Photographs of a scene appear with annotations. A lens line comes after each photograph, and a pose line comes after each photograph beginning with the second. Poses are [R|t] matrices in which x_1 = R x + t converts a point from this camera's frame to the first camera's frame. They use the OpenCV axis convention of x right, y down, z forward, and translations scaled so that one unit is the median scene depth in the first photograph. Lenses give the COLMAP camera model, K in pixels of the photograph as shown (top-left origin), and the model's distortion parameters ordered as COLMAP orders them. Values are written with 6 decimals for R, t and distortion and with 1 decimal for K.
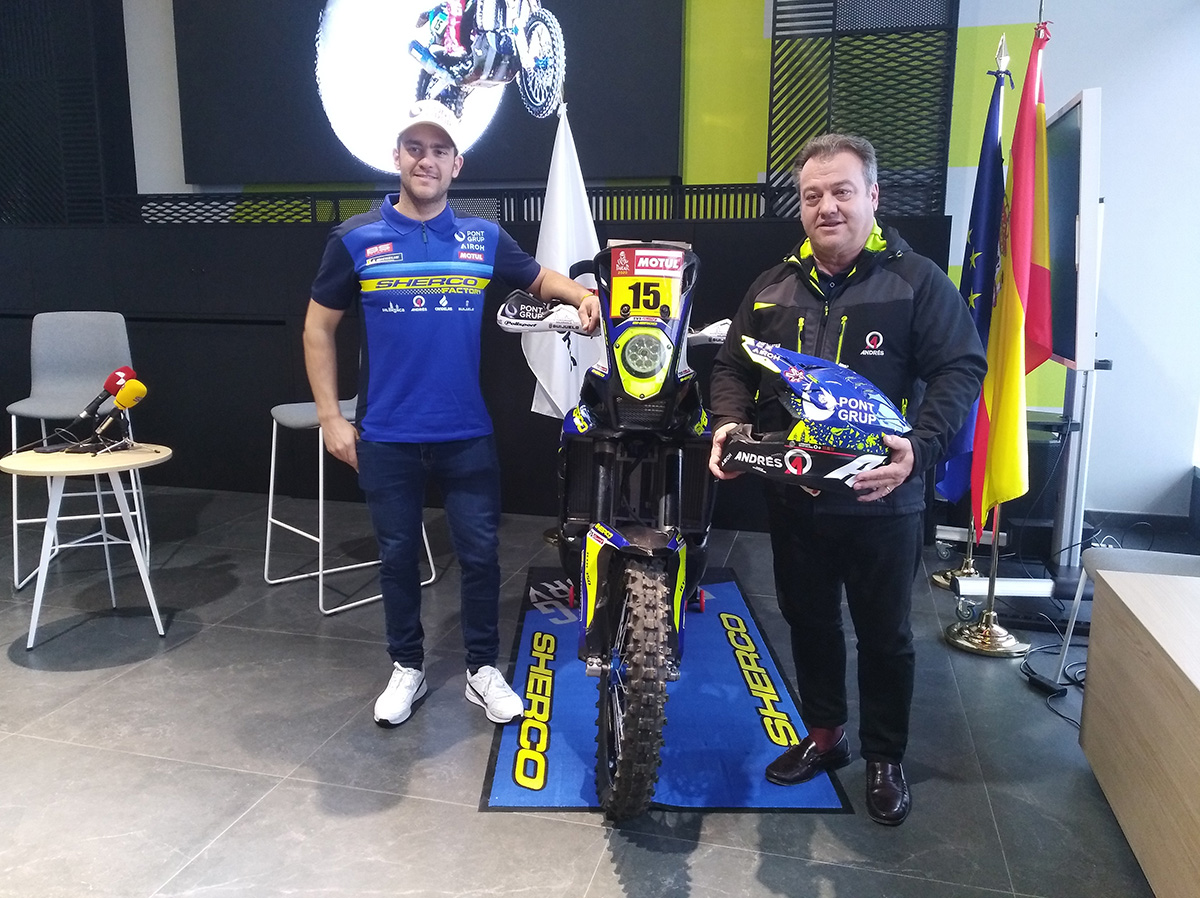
lens RADIAL K [[918.2, 0, 600.0], [0, 918.2, 449.0], [0, 0, 1]] dist [0.000014, 0.000004]
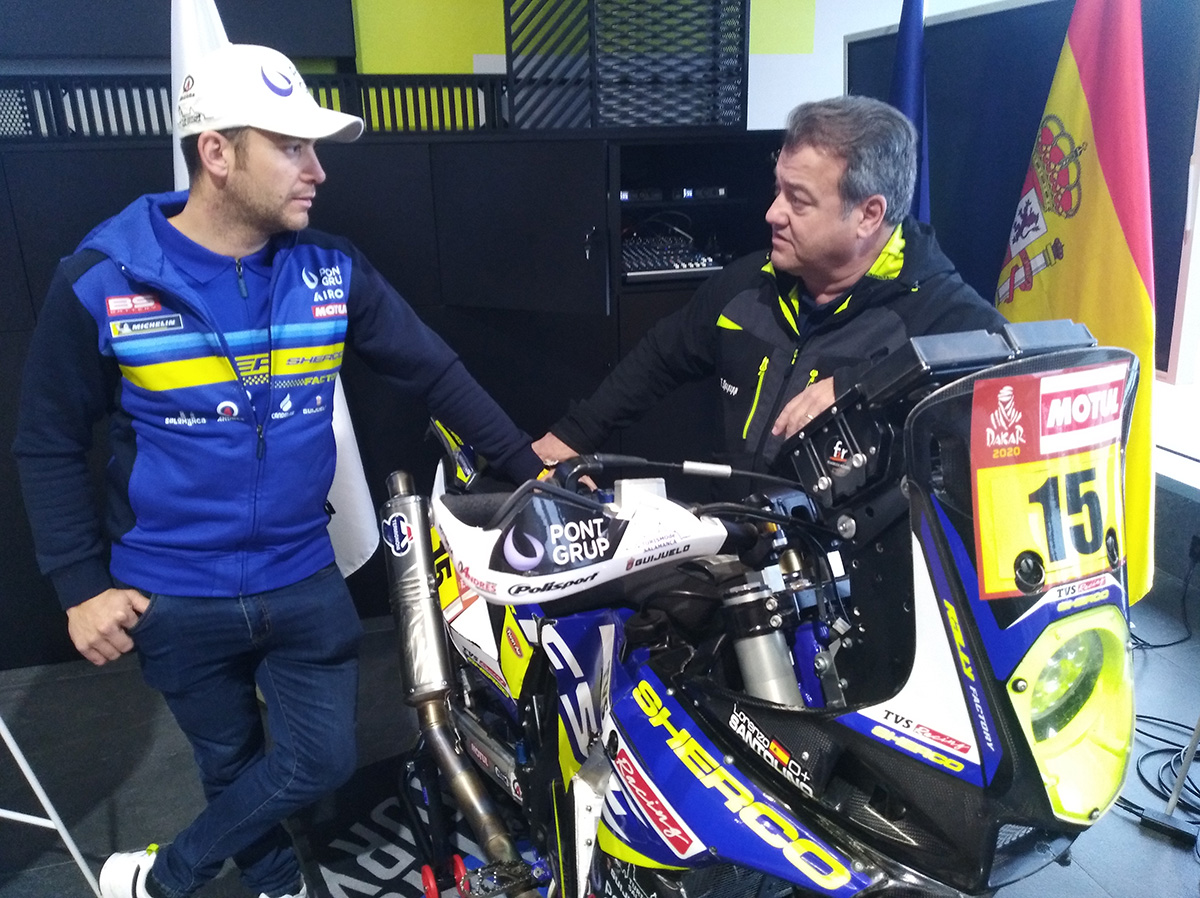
lens RADIAL K [[918.2, 0, 600.0], [0, 918.2, 449.0], [0, 0, 1]] dist [0.000014, 0.000004]
pose [[0.871772, -0.179177, 0.455971, -0.237427], [0.119652, 0.980404, 0.156495, -0.258750], [-0.475076, -0.081870, 0.876128, 0.794656]]
